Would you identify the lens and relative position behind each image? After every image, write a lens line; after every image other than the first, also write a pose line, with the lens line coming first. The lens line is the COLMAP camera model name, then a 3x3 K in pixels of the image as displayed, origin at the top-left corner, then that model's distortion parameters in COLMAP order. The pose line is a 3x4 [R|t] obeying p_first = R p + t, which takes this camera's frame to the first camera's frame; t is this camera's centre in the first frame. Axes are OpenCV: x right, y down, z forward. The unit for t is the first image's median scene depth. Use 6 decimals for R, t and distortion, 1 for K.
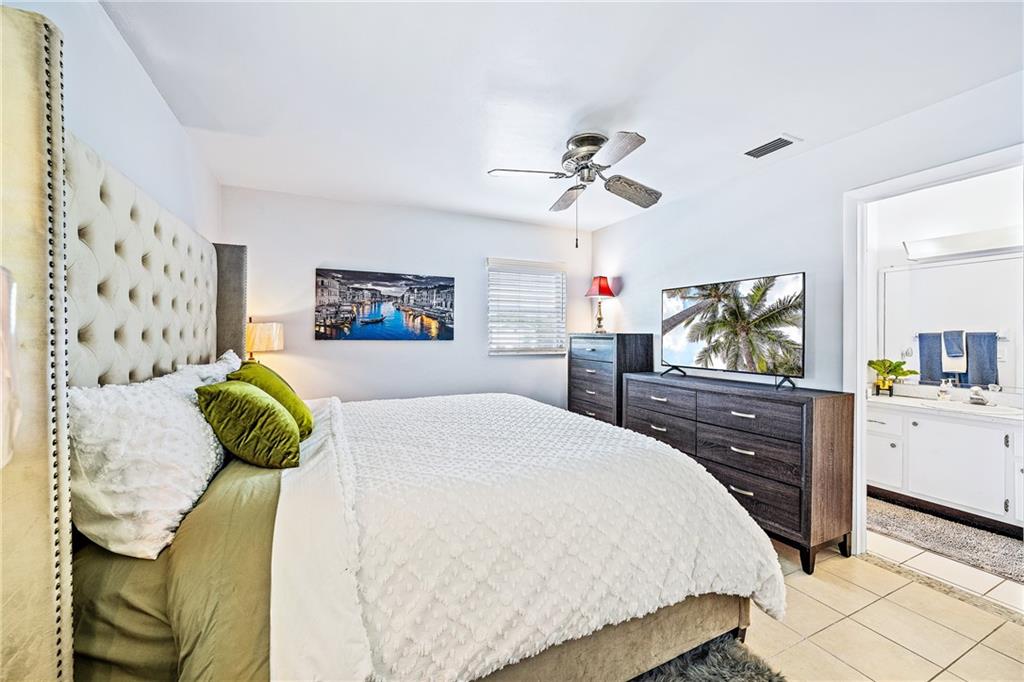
lens RADIAL K [[409.7, 0, 511.4], [0, 409.7, 334.0], [0, 0, 1]] dist [-0.000554, 0.000123]
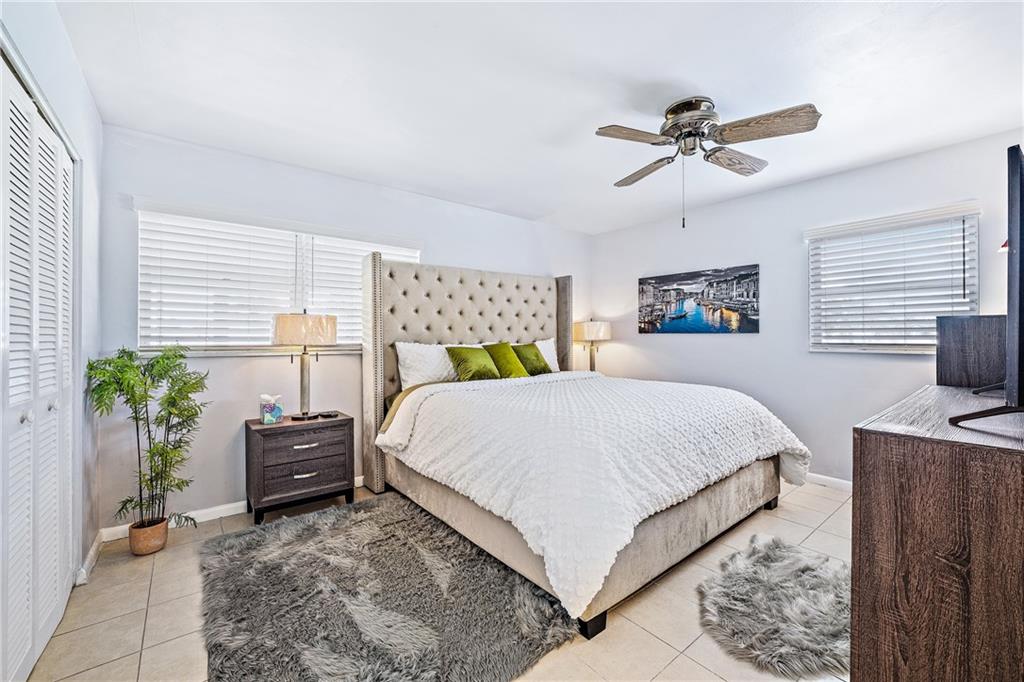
lens RADIAL K [[409.7, 0, 509.4], [0, 409.7, 338.0], [0, 0, 1]] dist [-0.000554, 0.000123]
pose [[0.219128, 0.001587, -0.975695, 0.695748], [0.004924, 0.999984, 0.002732, 0.023428], [0.975684, -0.005403, 0.219117, 0.295803]]
